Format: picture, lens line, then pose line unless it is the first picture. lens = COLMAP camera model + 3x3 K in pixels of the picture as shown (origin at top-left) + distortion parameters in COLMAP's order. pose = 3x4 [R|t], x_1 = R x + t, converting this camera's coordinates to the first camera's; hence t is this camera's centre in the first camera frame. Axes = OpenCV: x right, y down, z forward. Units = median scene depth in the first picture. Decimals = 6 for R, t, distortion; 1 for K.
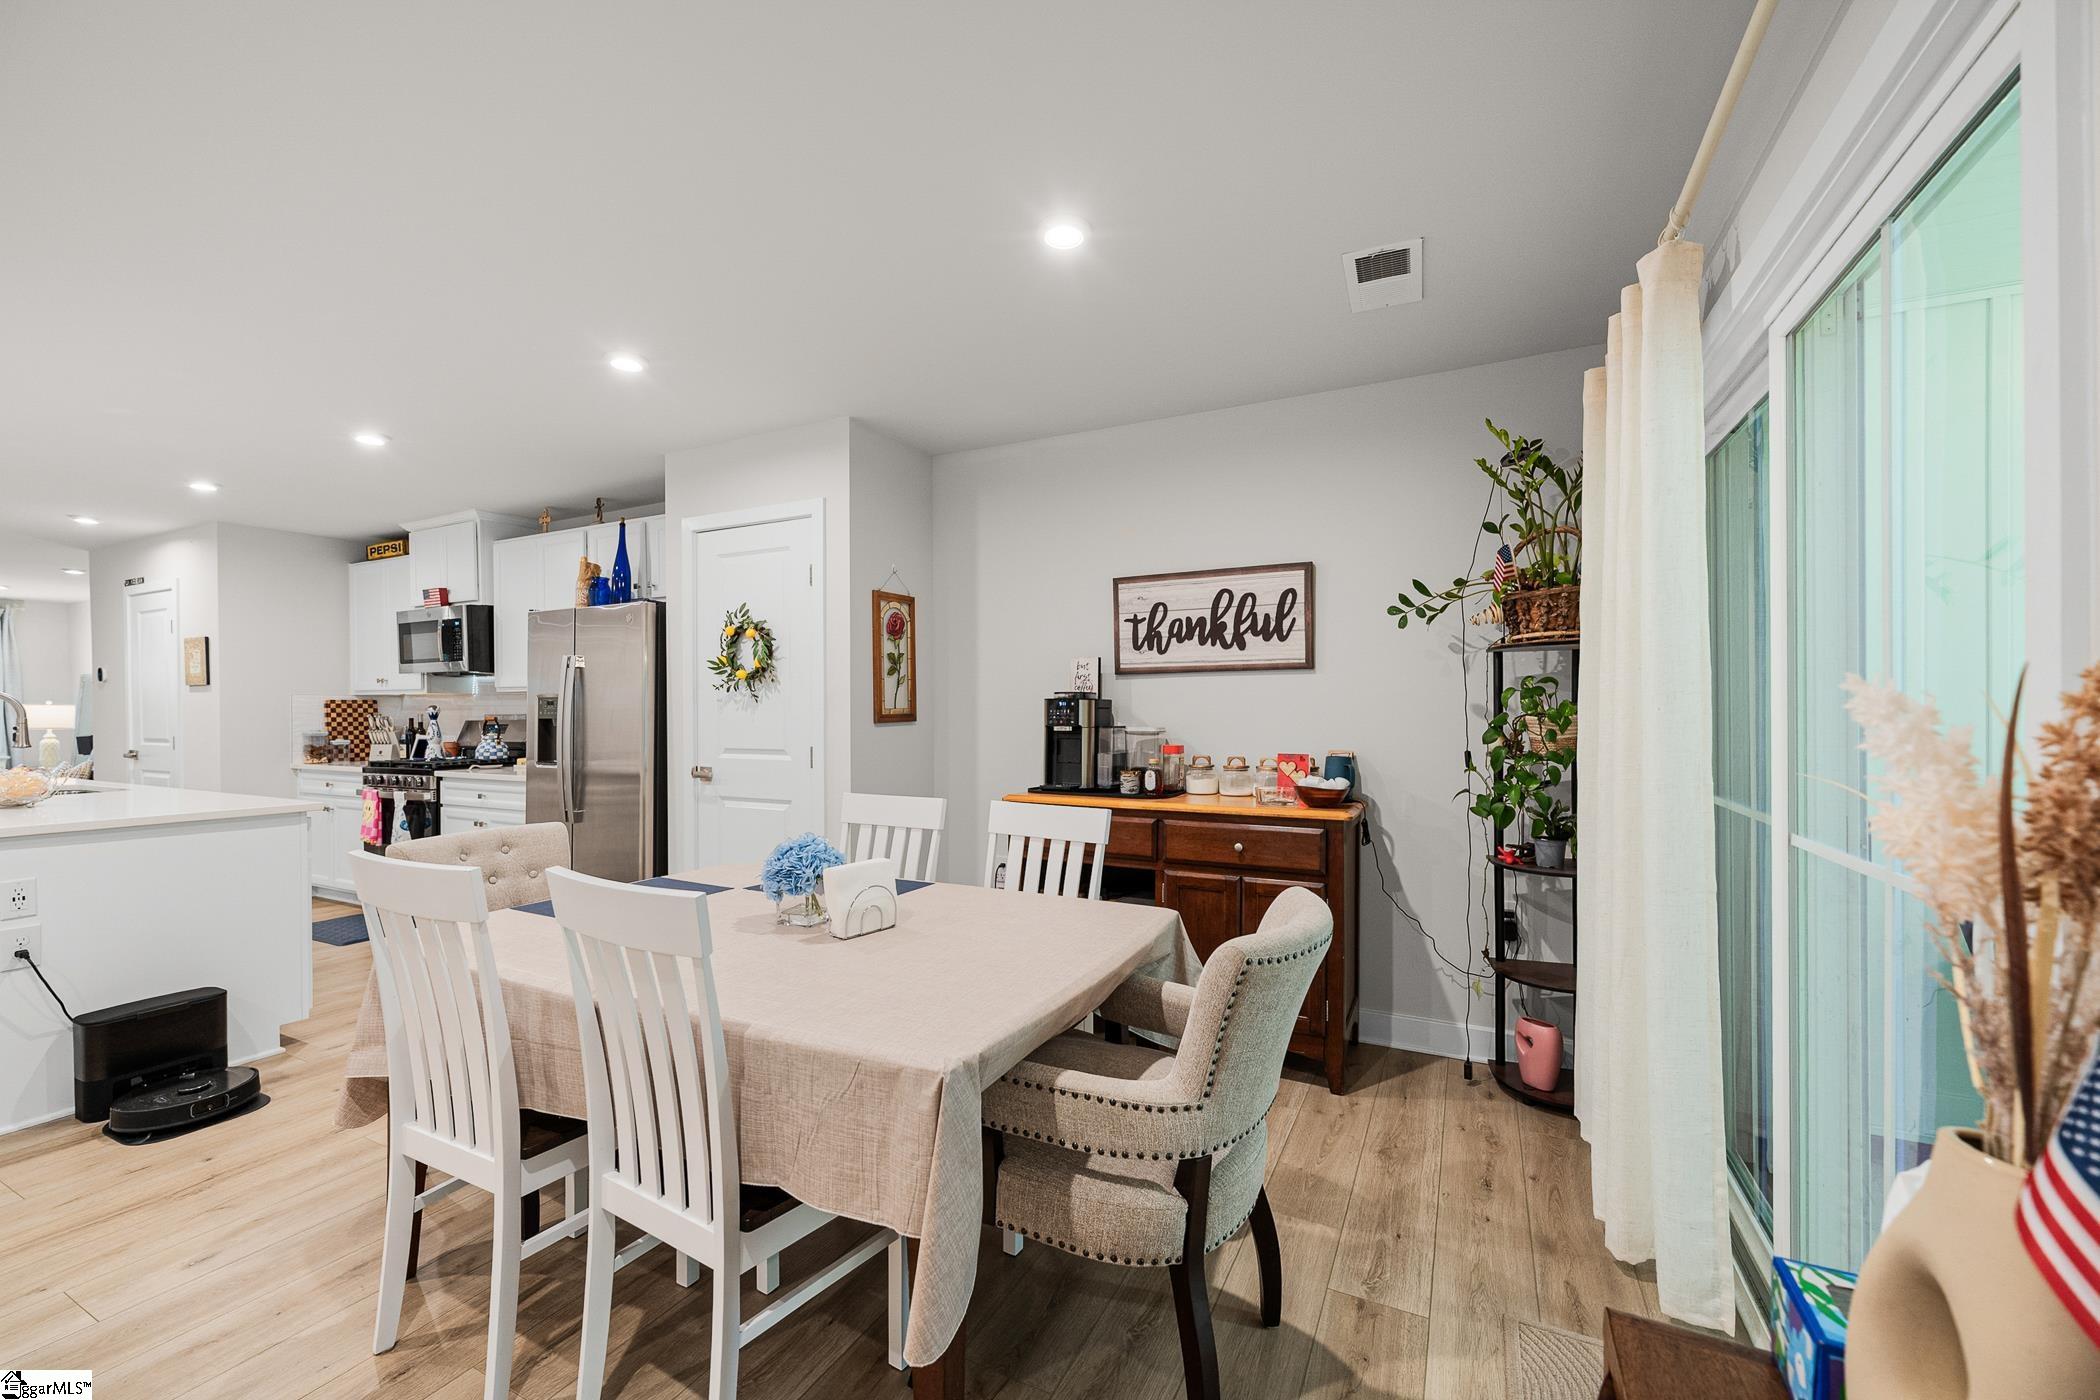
lens RADIAL K [[831.0, 0, 1054.0], [0, 831.0, 721.5], [0, 0, 1]] dist [-0.000142, -0.000396]
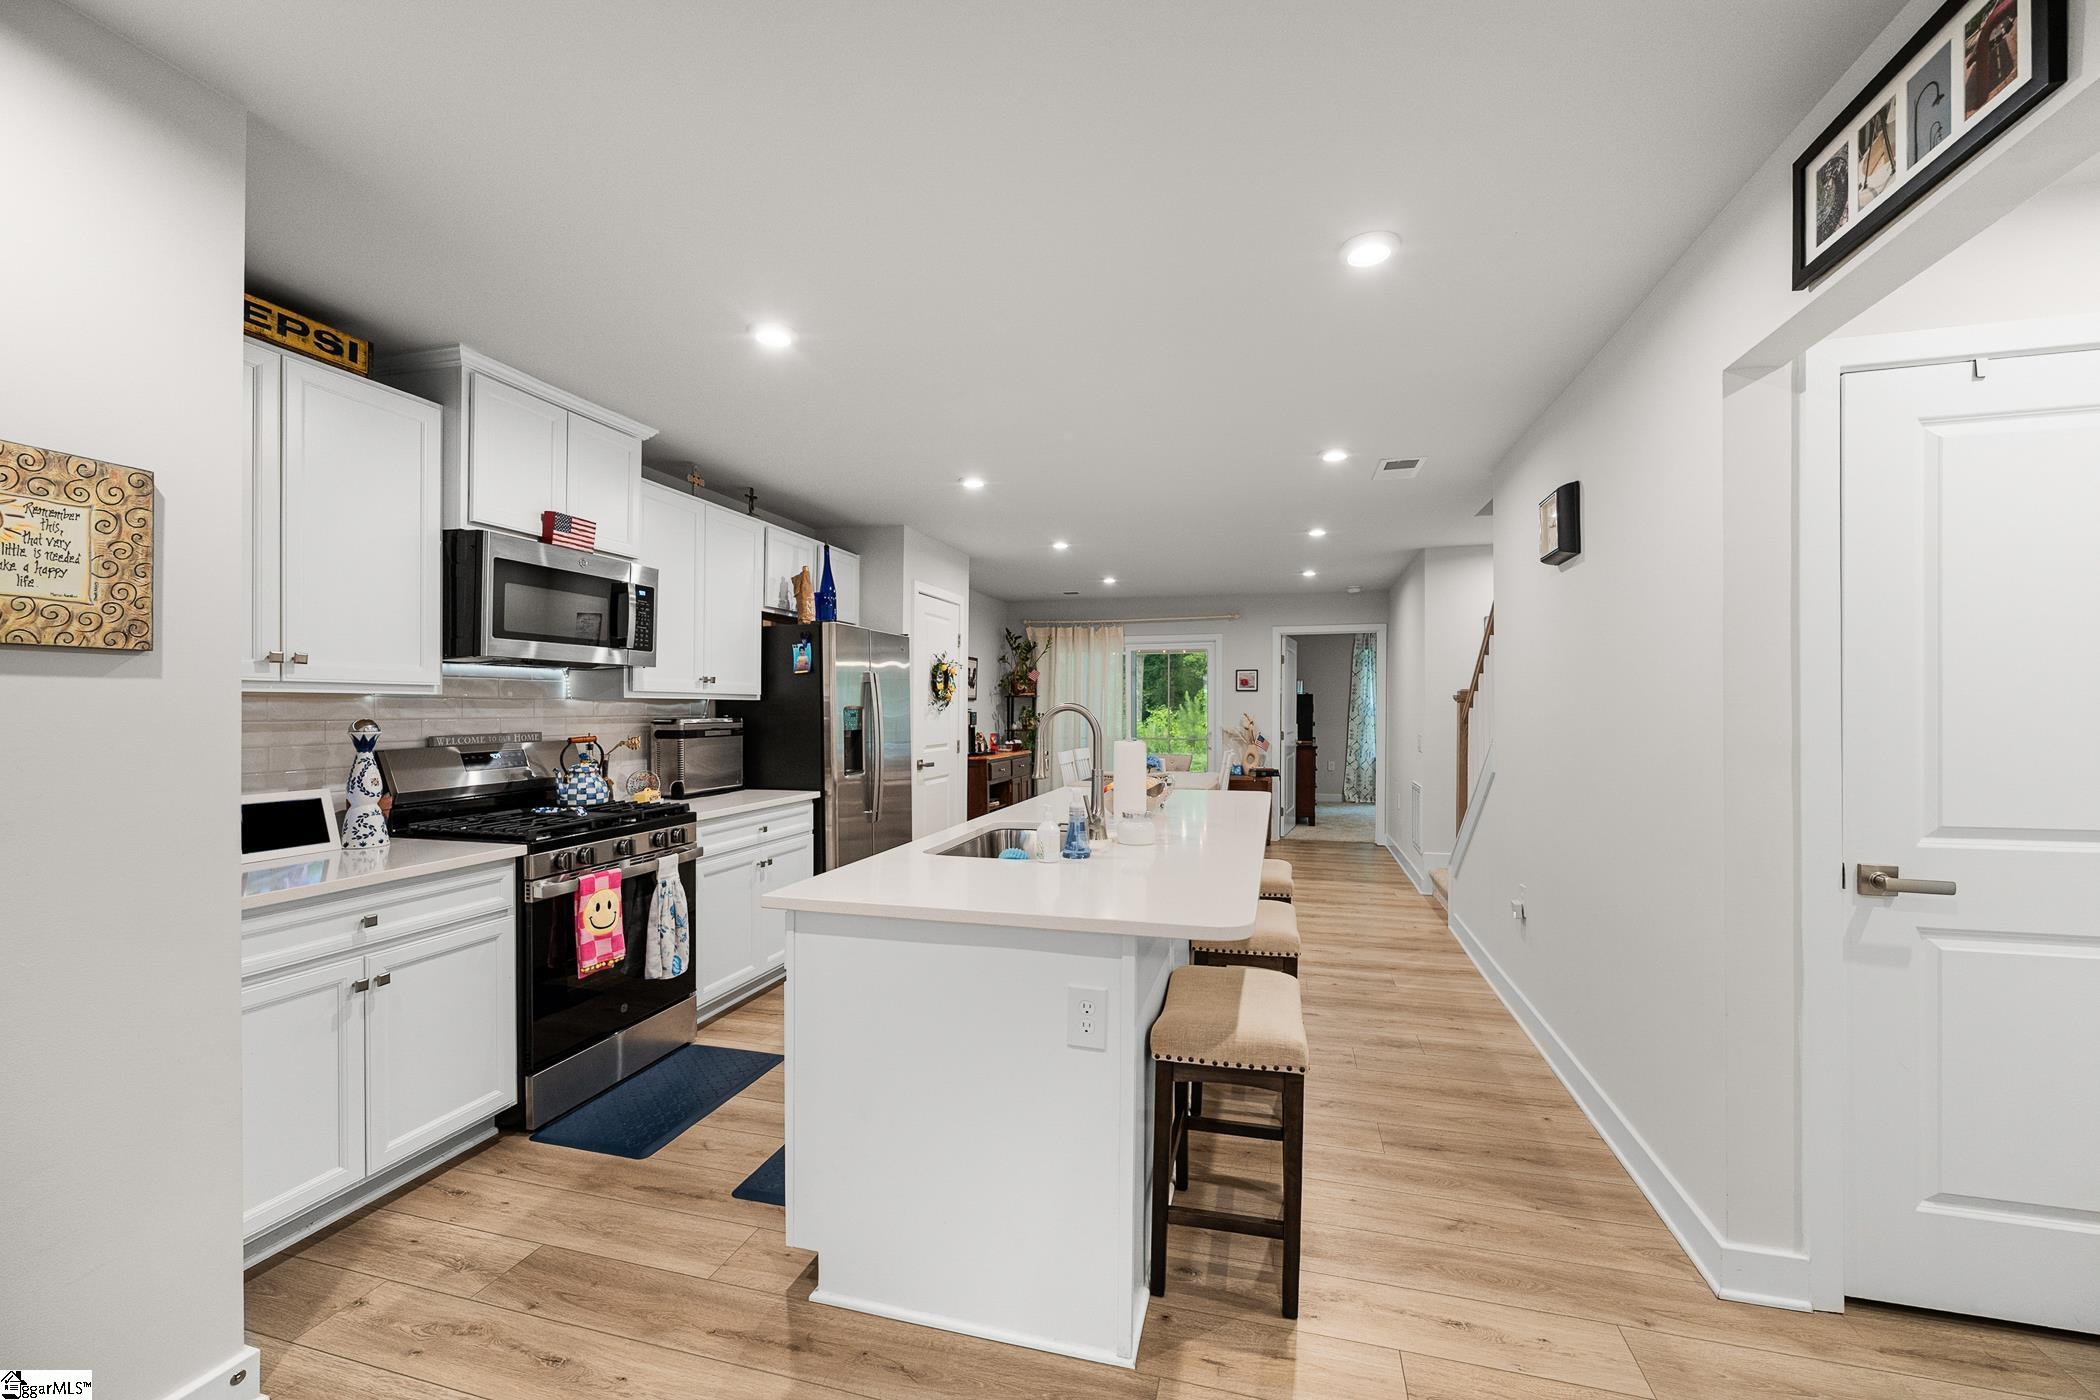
lens RADIAL K [[831.0, 0, 1054.9], [0, 831.0, 714.9], [0, 0, 1]] dist [-0.000142, -0.000396]
pose [[-0.197295, -0.006264, 0.980324, -1.626197], [0.010753, 0.999906, 0.008554, -0.027717], [-0.980285, 0.012229, -0.197209, 0.926513]]
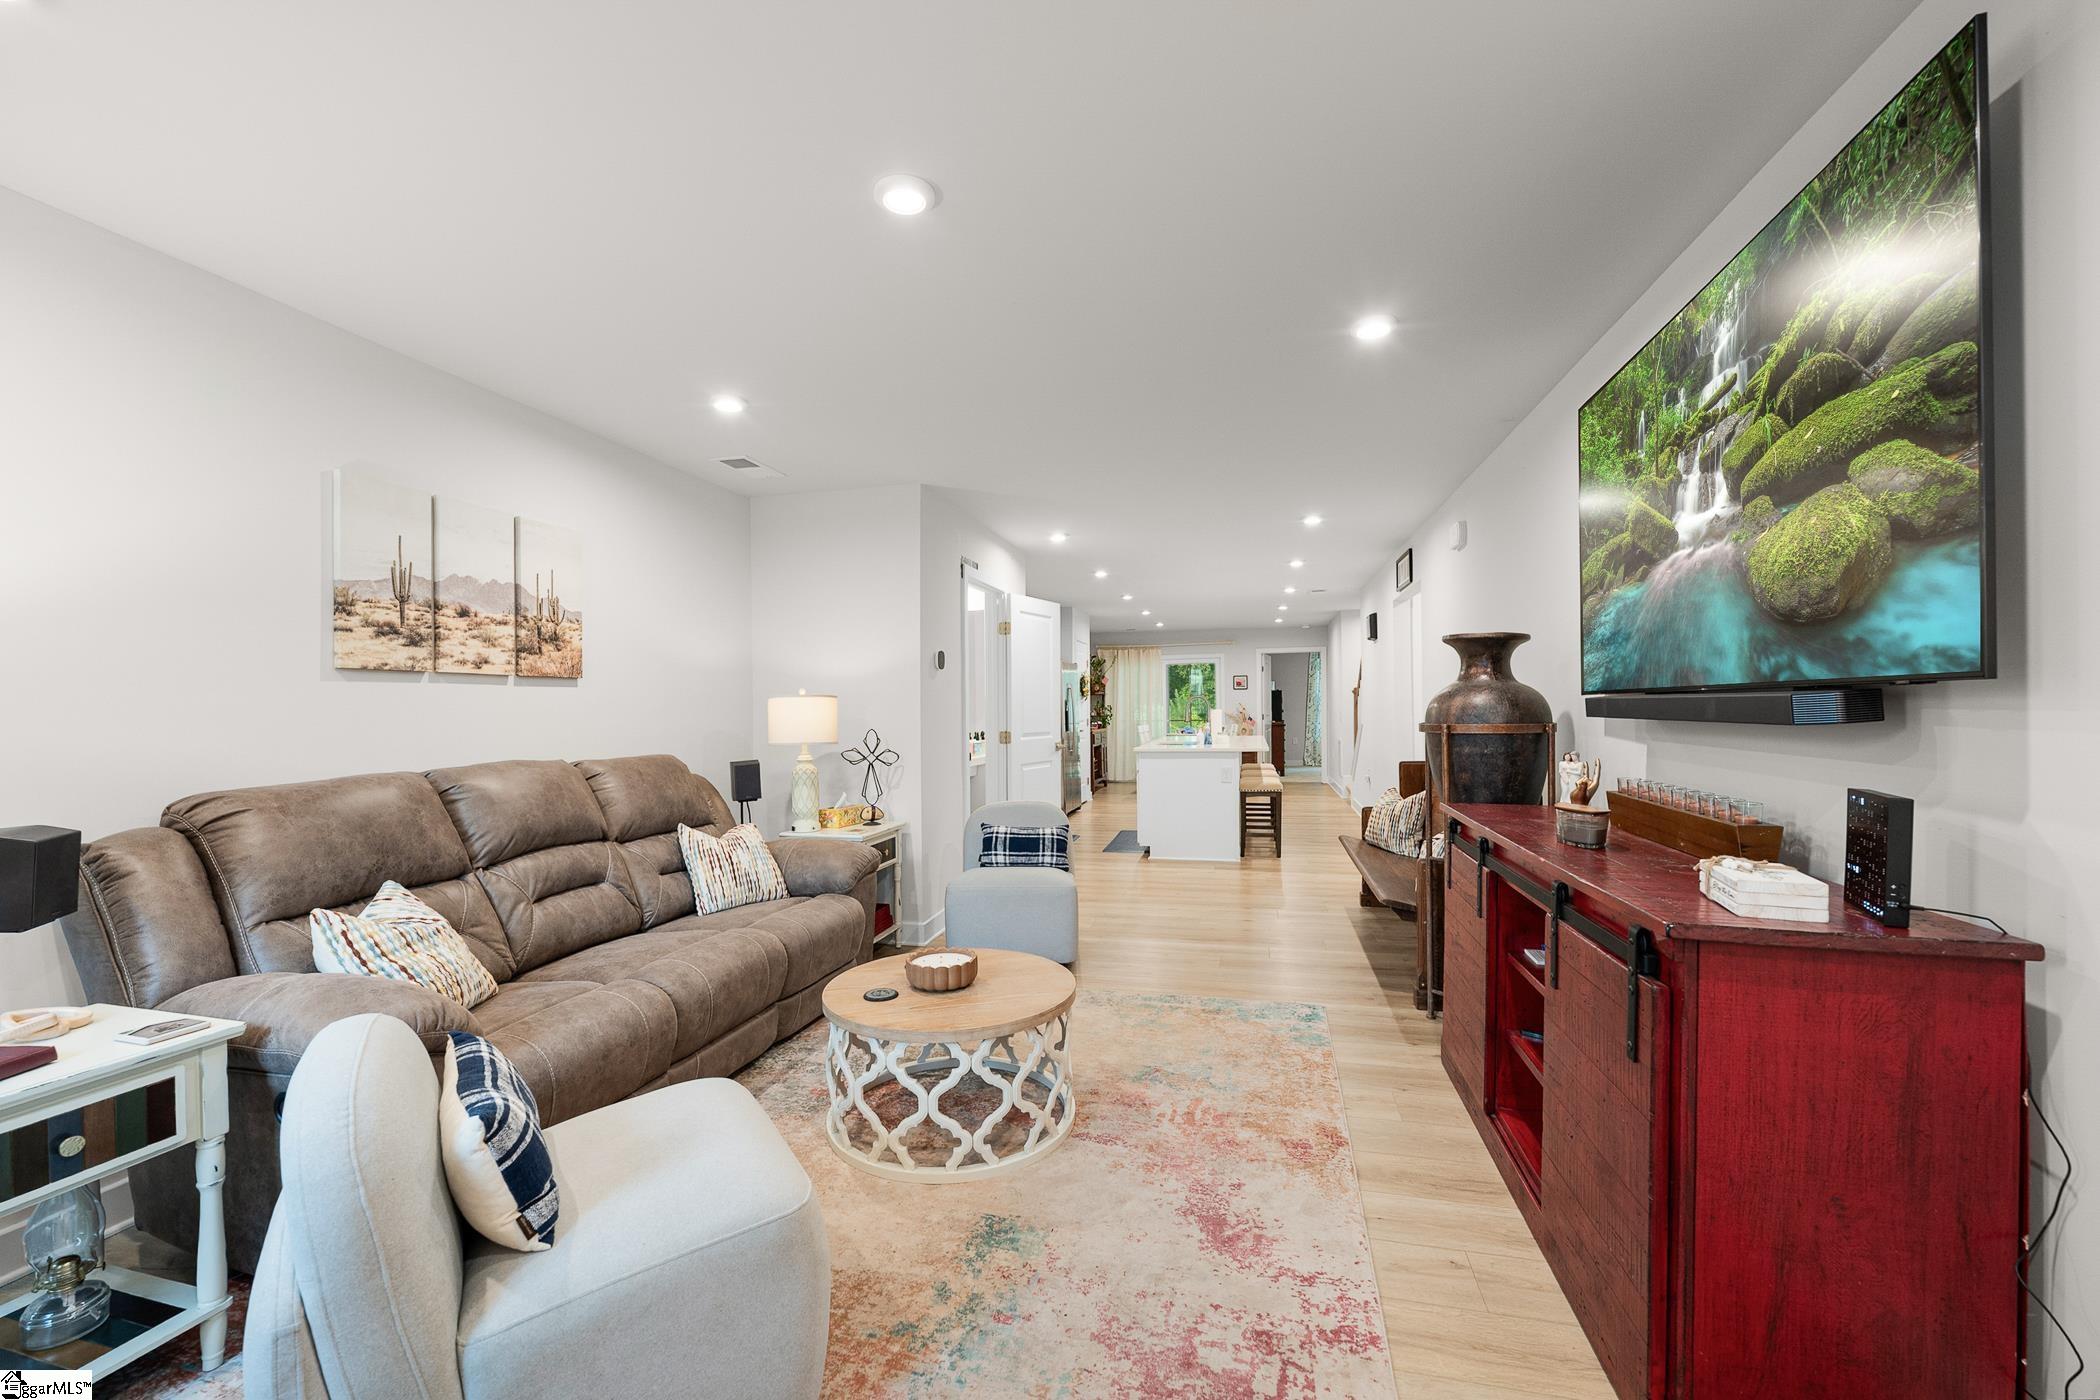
lens RADIAL K [[831.0, 0, 1043.3], [0, 831.0, 721.8], [0, 0, 1]] dist [-0.000142, -0.000396]
pose [[-0.219429, -0.012143, 0.975553, -2.659416], [0.025232, 0.999517, 0.018116, -0.015264], [-0.975302, 0.028590, -0.219017, 1.495288]]
